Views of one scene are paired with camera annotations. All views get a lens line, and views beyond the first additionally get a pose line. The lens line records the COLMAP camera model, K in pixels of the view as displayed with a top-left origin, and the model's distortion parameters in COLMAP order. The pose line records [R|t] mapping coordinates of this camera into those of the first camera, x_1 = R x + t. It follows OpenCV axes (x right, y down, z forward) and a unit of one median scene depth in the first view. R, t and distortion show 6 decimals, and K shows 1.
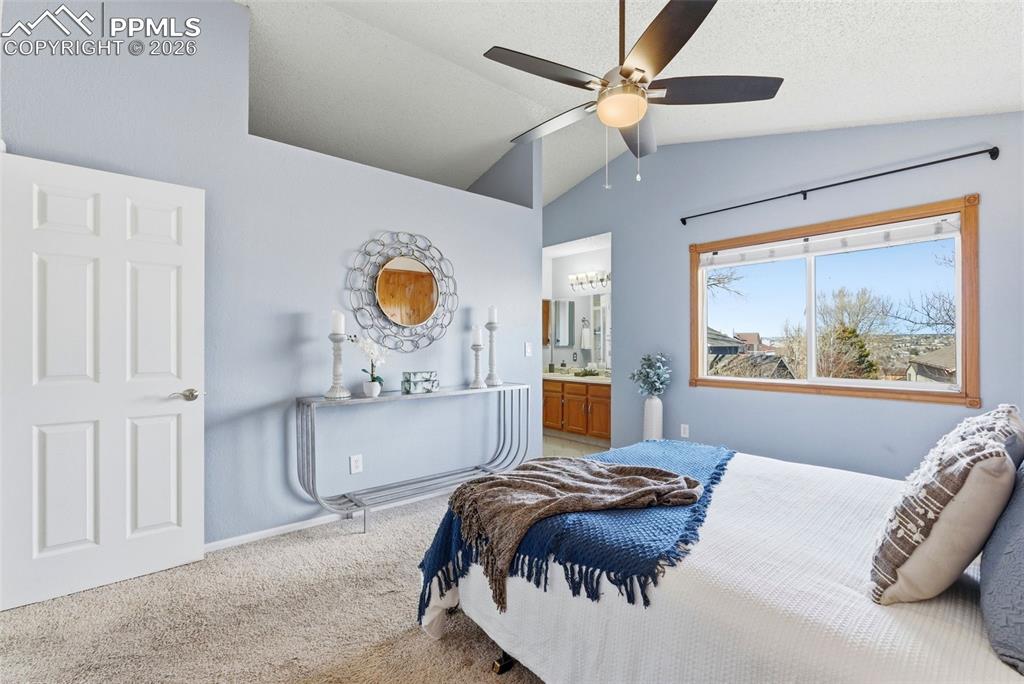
lens RADIAL K [[453.9, 0, 516.1], [0, 453.9, 341.8], [0, 0, 1]] dist [-0.012912, 0.004494]
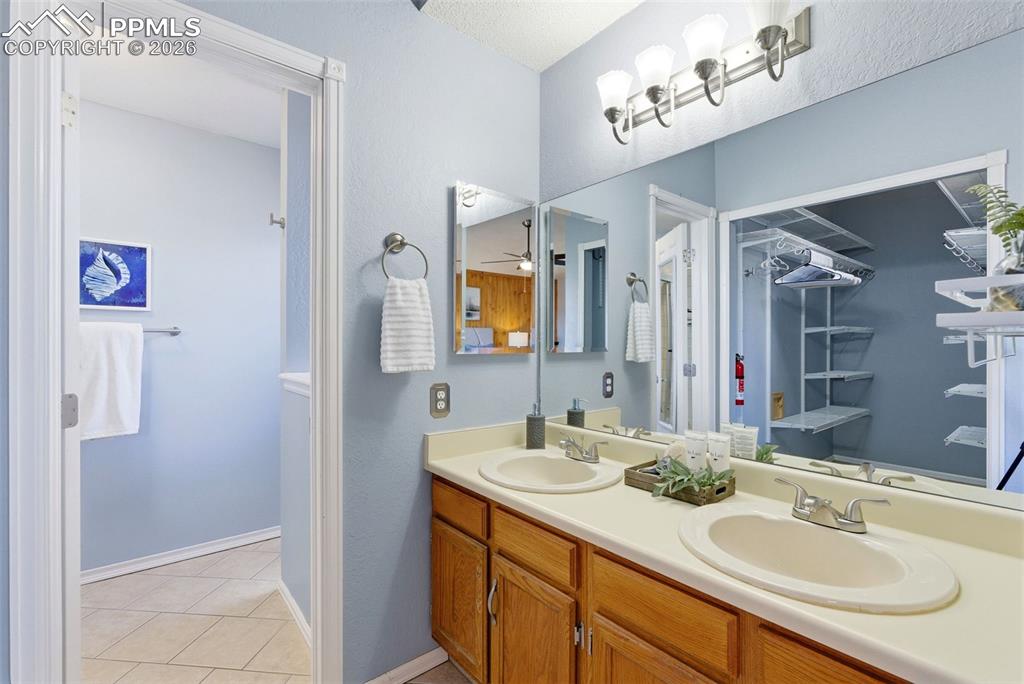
lens RADIAL K [[453.9, 0, 512.0], [0, 453.9, 345.5], [0, 0, 1]] dist [-0.012912, 0.004494]
pose [[0.999775, 0.002455, -0.021064, 0.132715], [-0.002365, 0.999988, 0.004280, 0.003331], [0.021074, -0.004229, 0.999769, 1.359716]]
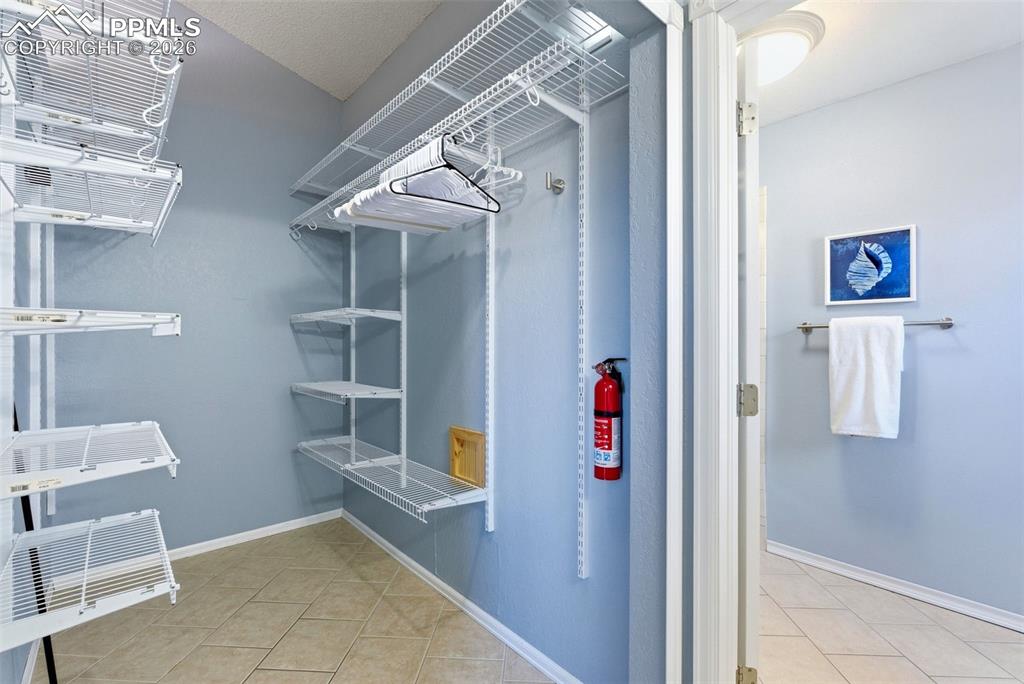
lens RADIAL K [[453.9, 0, 509.3], [0, 453.9, 342.7], [0, 0, 1]] dist [-0.012912, 0.004494]
pose [[0.020304, 0.001645, -0.999793, 0.151448], [0.002441, 0.999996, 0.001695, 0.007935], [0.999791, -0.002475, 0.020300, 1.497684]]
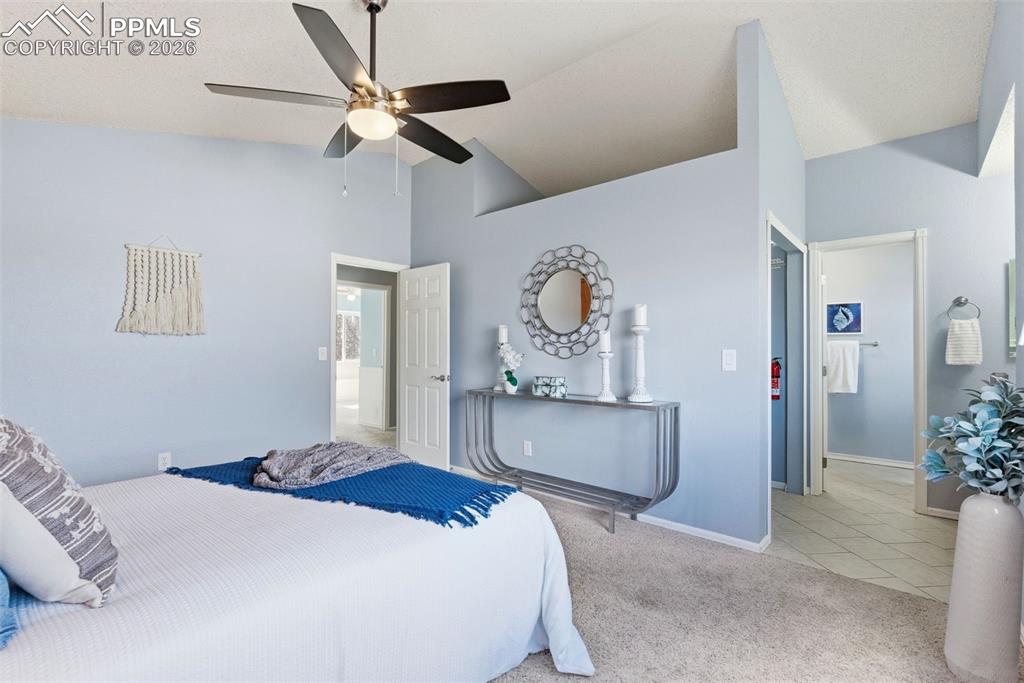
lens RADIAL K [[453.9, 0, 517.8], [0, 453.9, 344.8], [0, 0, 1]] dist [-0.012912, 0.004494]
pose [[0.150977, -0.008700, -0.988499, 0.815581], [-0.000664, 0.999960, -0.008902, 0.000264], [0.988537, 0.002000, 0.150965, 0.743719]]
